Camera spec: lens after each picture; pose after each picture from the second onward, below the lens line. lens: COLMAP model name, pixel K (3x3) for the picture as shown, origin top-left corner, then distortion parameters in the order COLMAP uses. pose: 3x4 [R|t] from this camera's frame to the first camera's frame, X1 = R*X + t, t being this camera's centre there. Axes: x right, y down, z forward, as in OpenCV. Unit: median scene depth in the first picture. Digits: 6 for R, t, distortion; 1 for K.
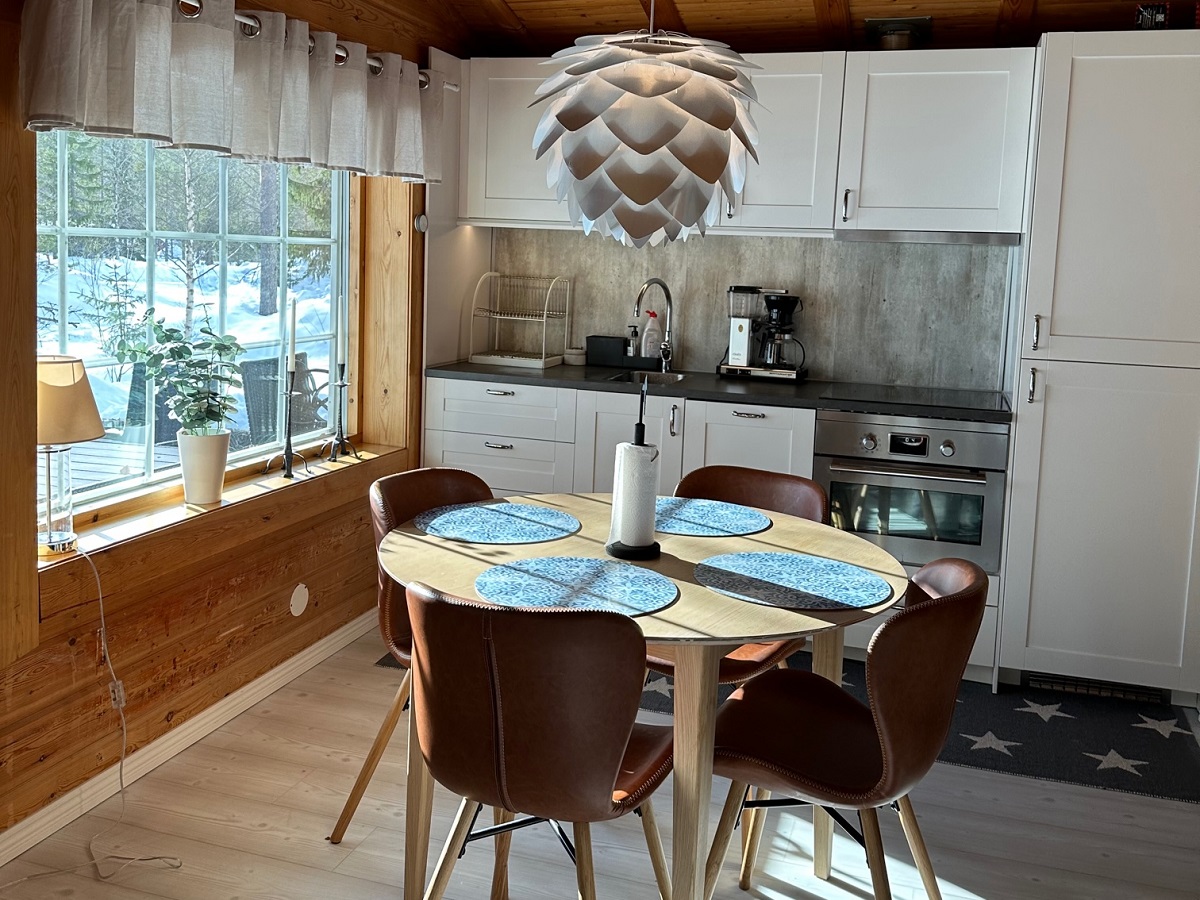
lens RADIAL K [[1085.8, 0, 600.4], [0, 1085.8, 380.9], [0, 0, 1]] dist [0.142734, -0.216884]
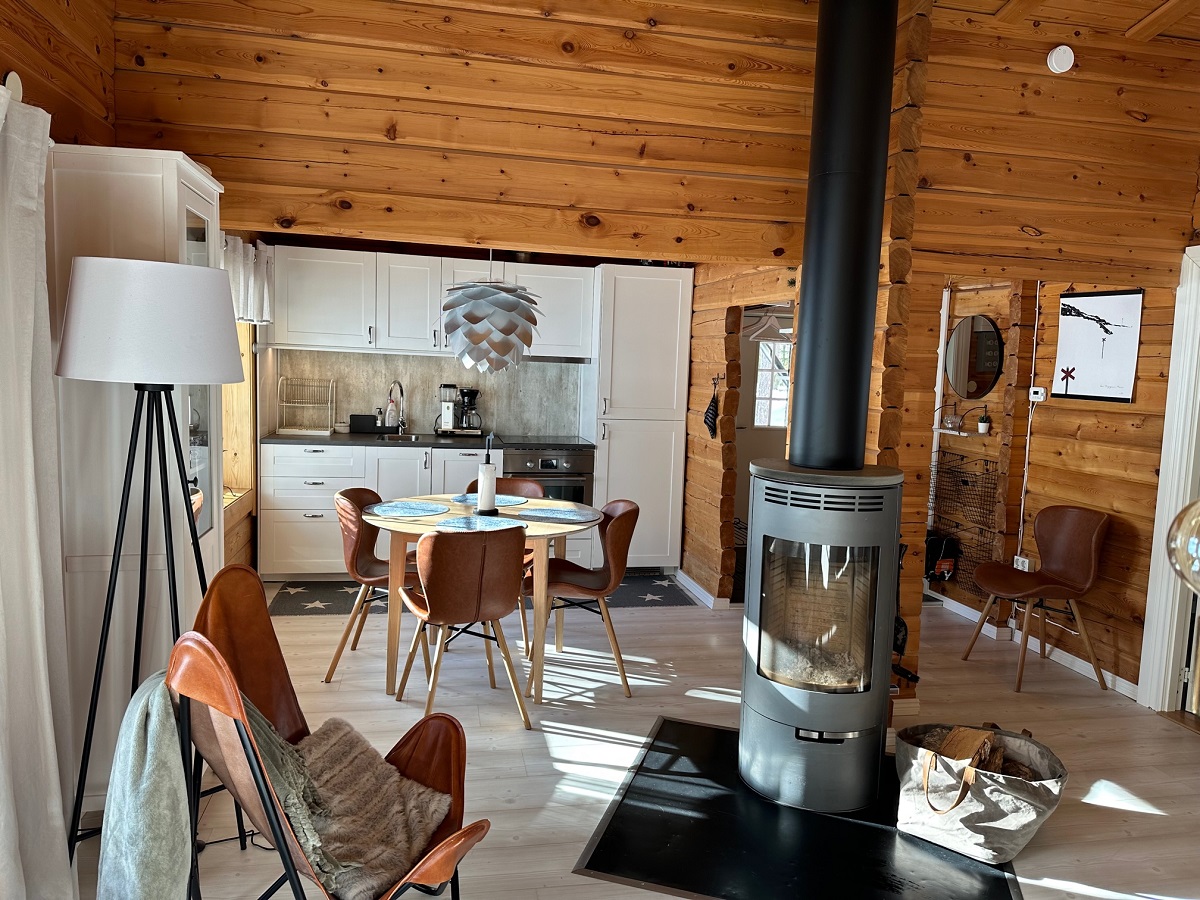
lens RADIAL K [[845.2, 0, 600.0], [0, 845.2, 450.0], [0, 0, 1]] dist [0.003768, -0.036412]
pose [[0.870645, -0.053341, 0.489012, -0.335802], [0.048917, 0.998564, 0.021829, 0.002660], [-0.489474, 0.004916, 0.872004, -0.331000]]
